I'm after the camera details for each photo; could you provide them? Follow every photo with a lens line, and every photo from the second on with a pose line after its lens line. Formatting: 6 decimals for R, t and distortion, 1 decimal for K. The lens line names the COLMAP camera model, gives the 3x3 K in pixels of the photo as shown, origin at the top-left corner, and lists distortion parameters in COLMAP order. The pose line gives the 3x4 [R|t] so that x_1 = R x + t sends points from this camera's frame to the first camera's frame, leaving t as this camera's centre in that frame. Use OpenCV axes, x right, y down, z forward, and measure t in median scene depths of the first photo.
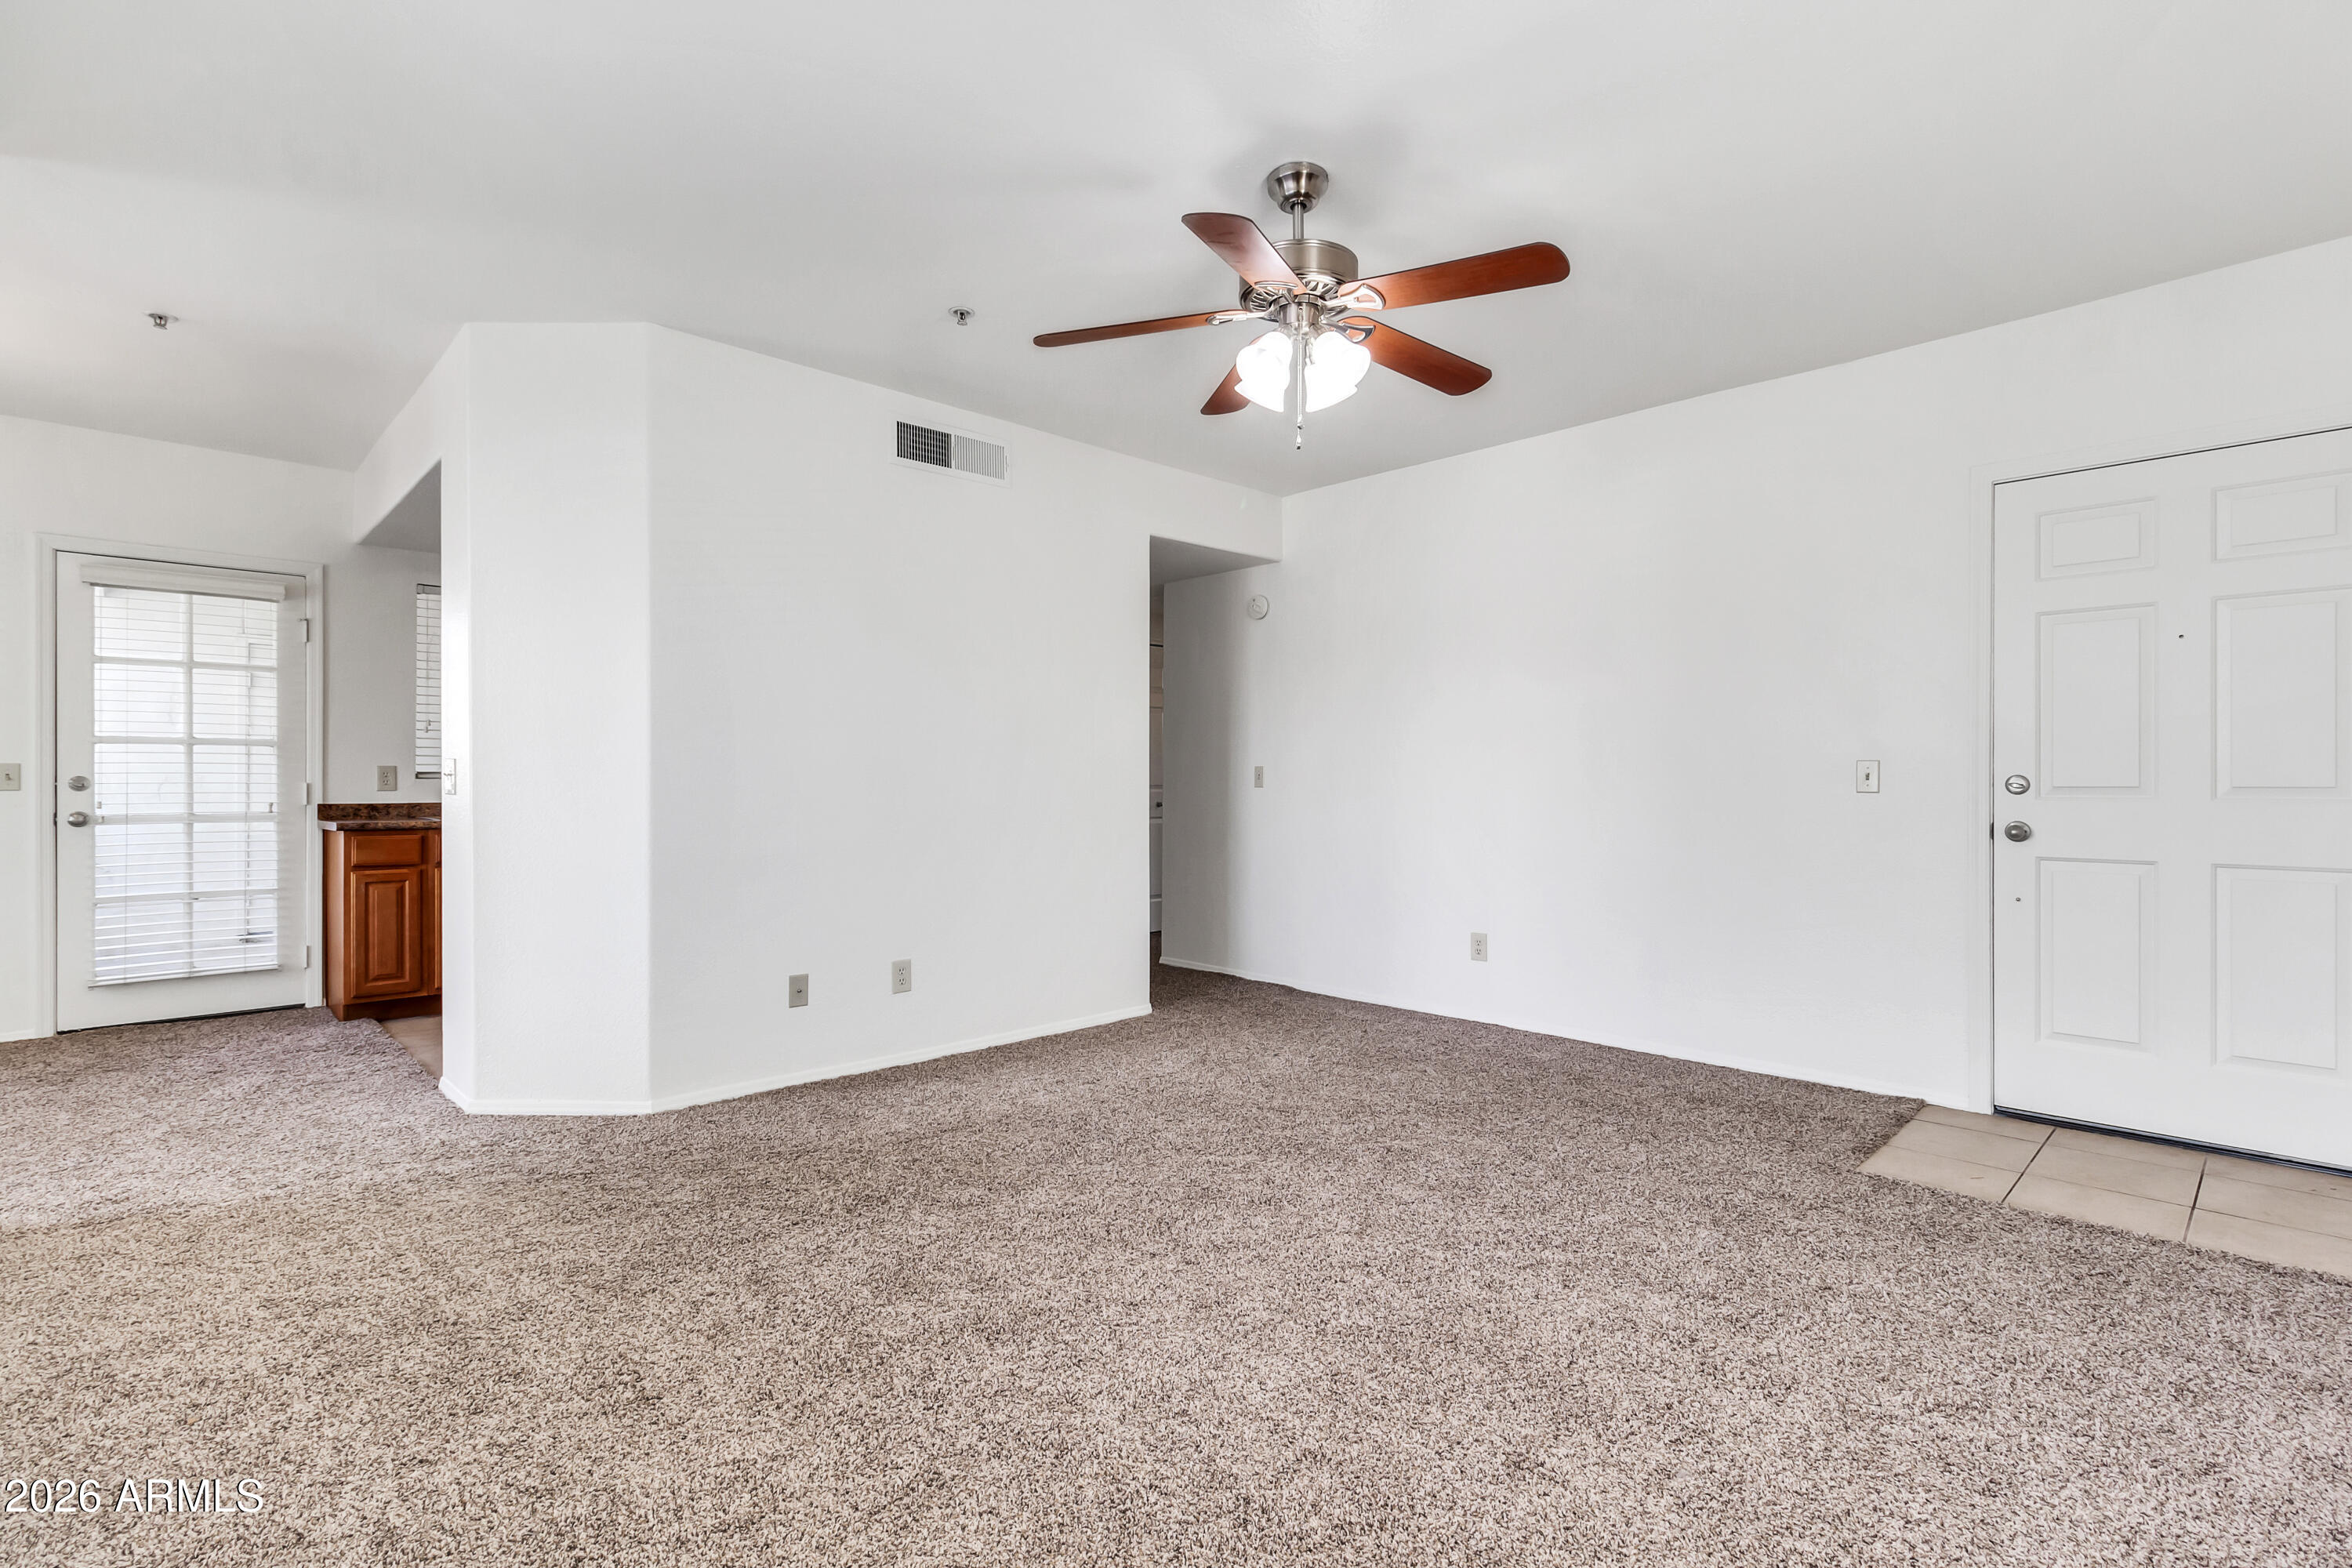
lens RADIAL K [[1083.1, 0, 1189.6], [0, 1083.1, 777.4], [0, 0, 1]] dist [0.004746, 0.000659]
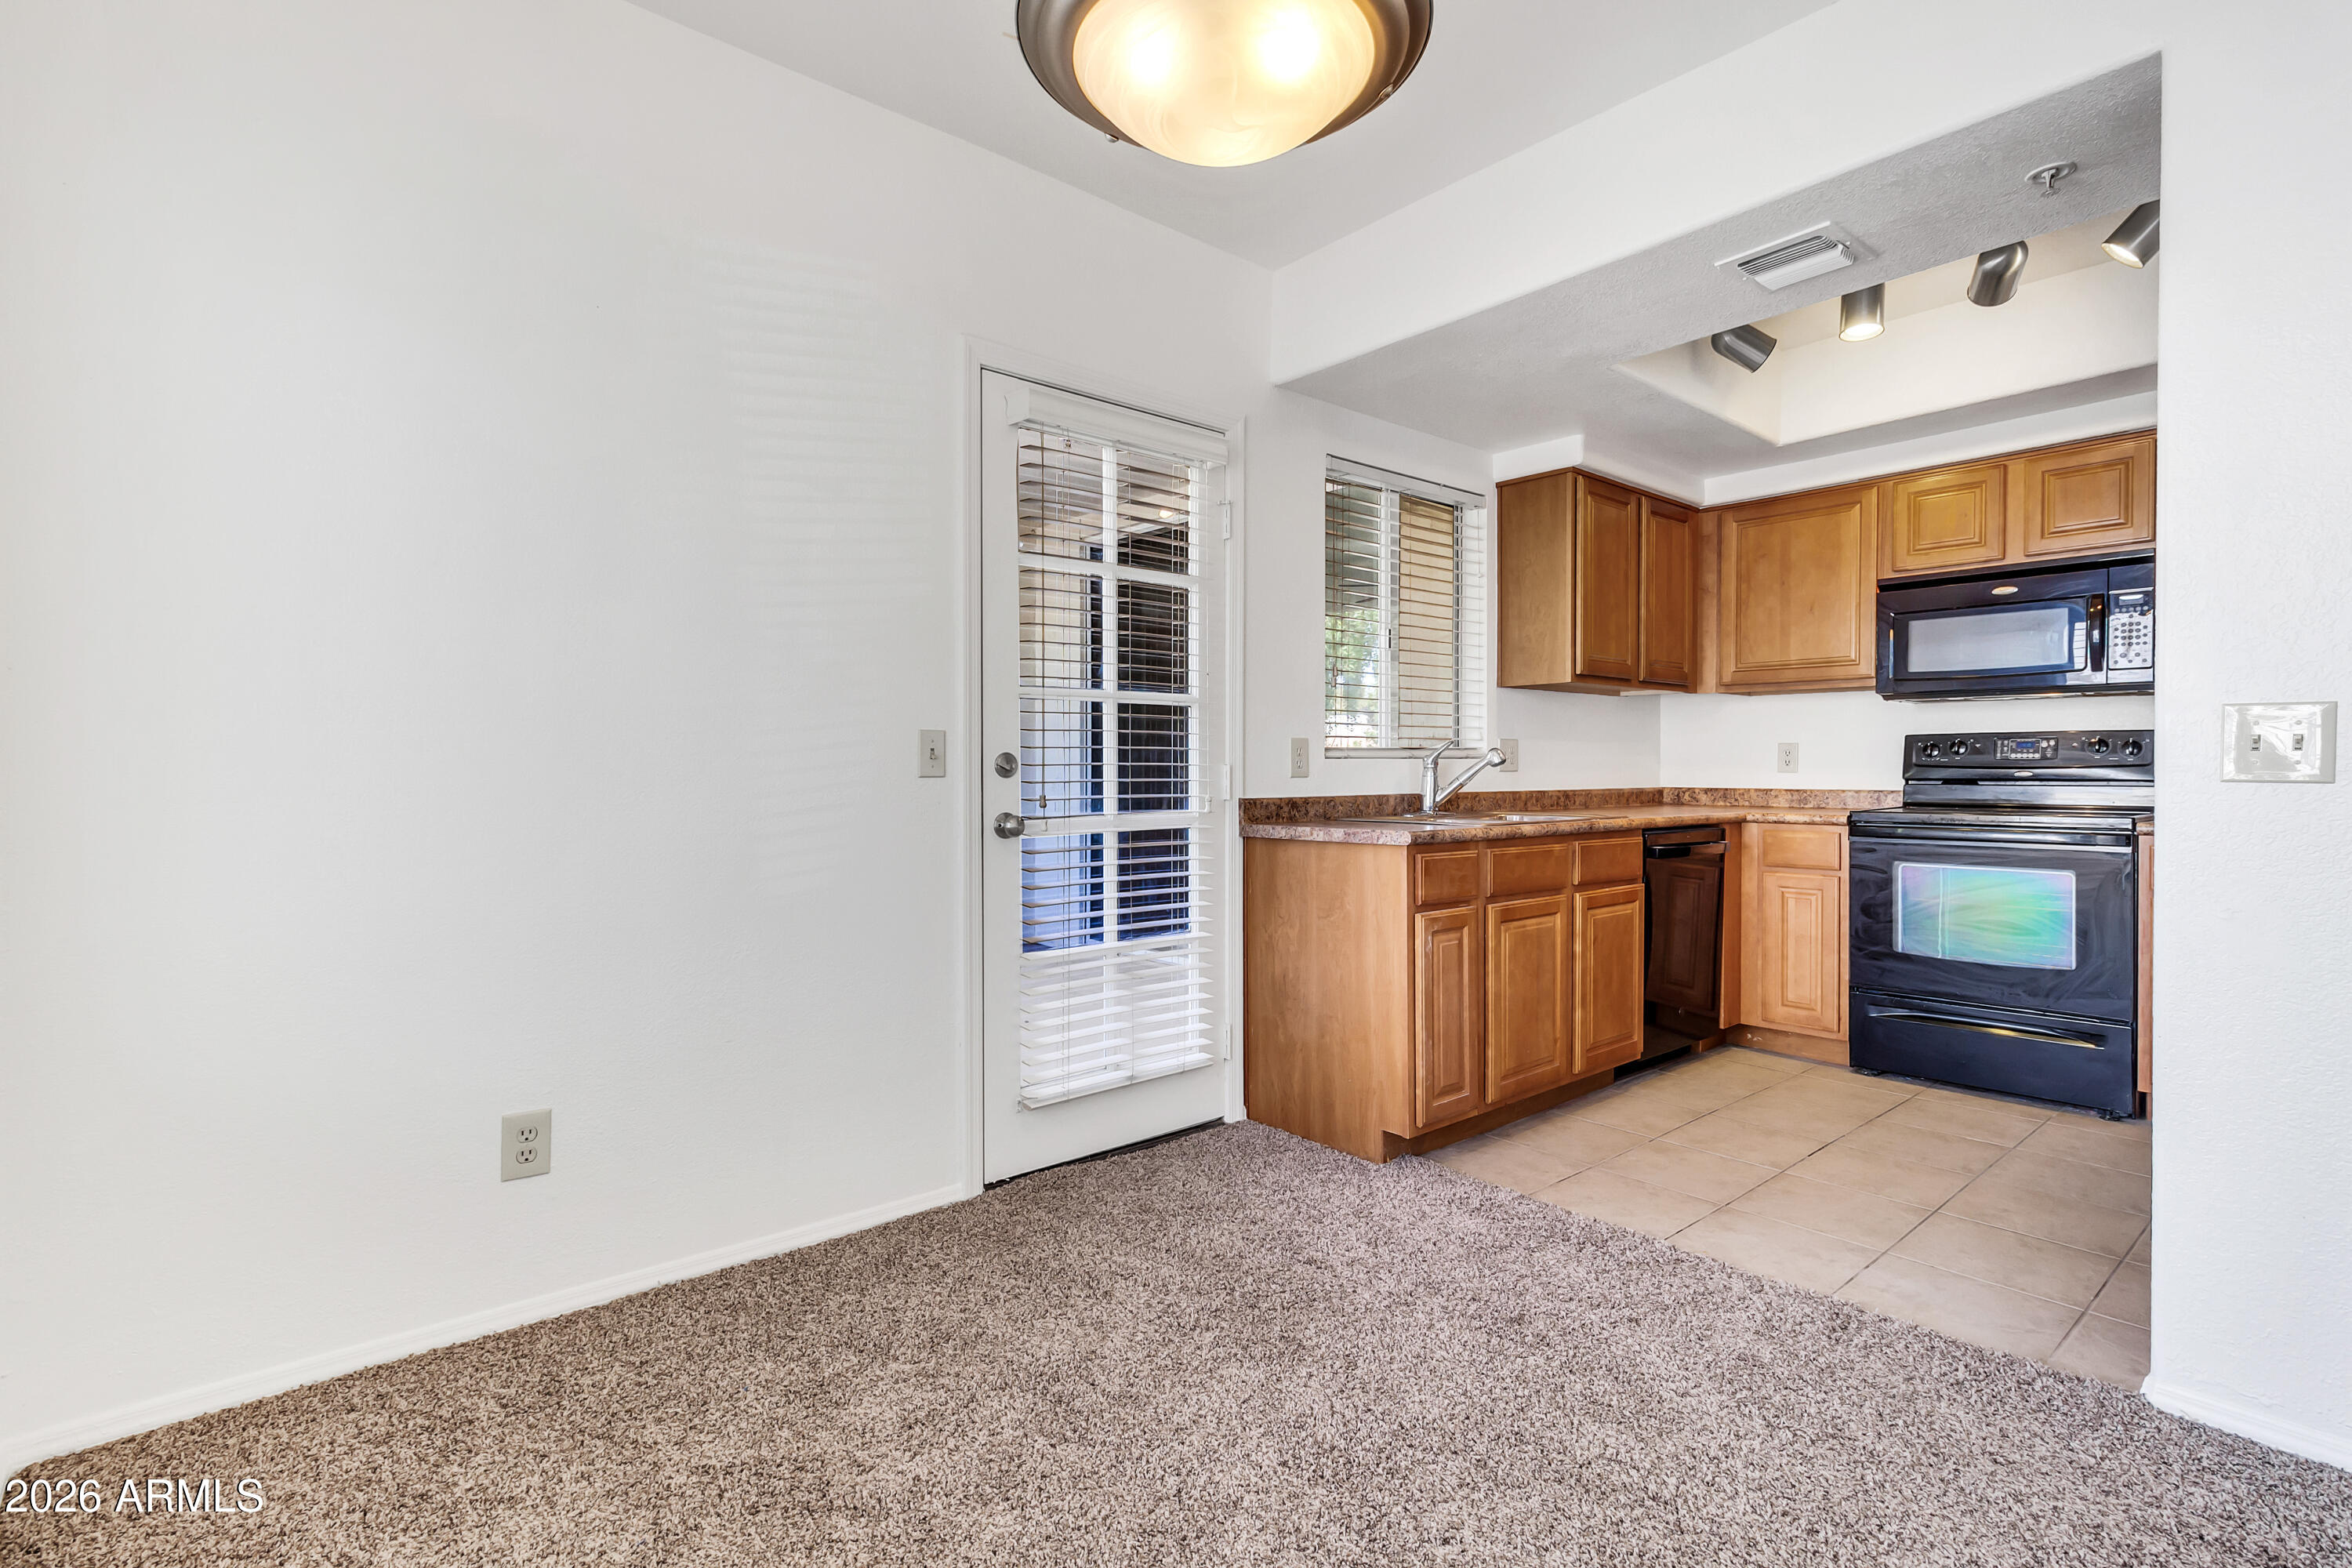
lens RADIAL K [[1070.2, 0, 1176.0], [0, 1070.2, 784.0], [0, 0, 1]] dist [-0.014931, 0.000770]
pose [[0.996704, 0.000189, -0.081122, -0.846226], [0.001320, 0.999827, 0.018548, 0.005048], [0.081112, -0.018594, 0.996532, 0.415121]]
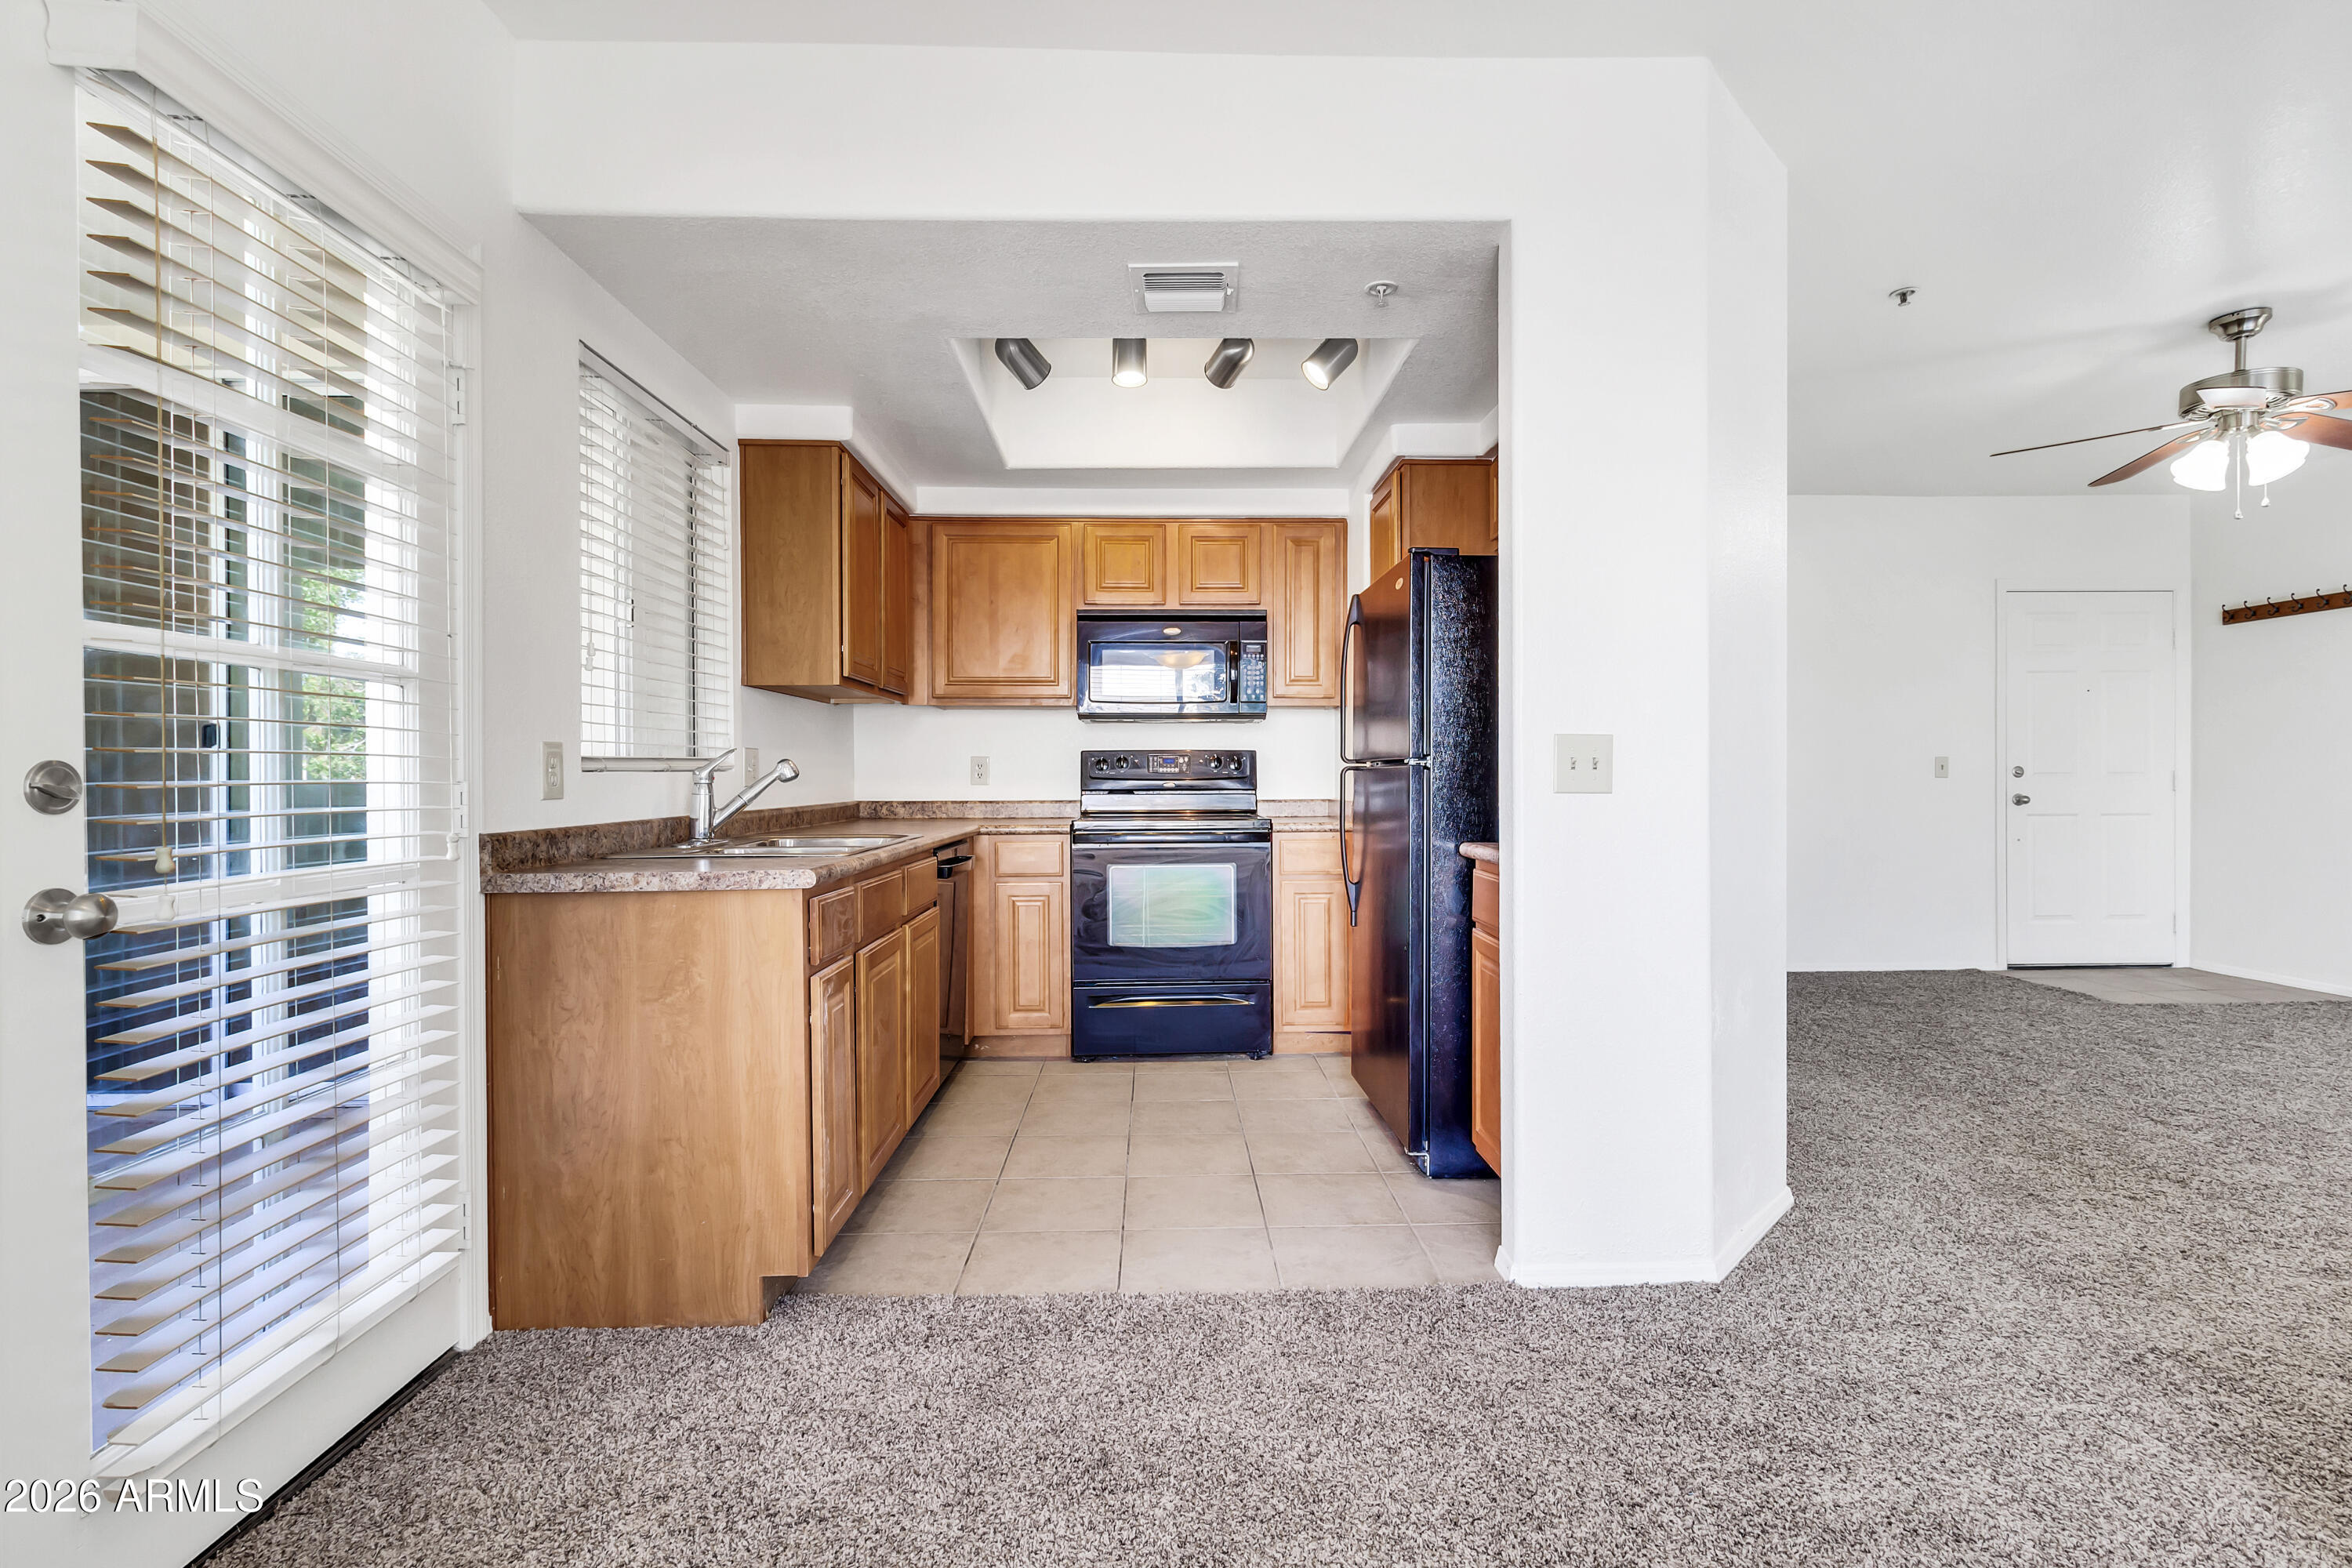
lens RADIAL K [[1081.0, 0, 1176.0], [0, 1081.0, 784.0], [0, 0, 1]] dist [0.000045, 0.000276]
pose [[0.687410, -0.008191, 0.726224, -0.981058], [0.001182, 0.999948, 0.010160, 0.002392], [-0.726269, -0.006126, 0.687383, 0.583003]]
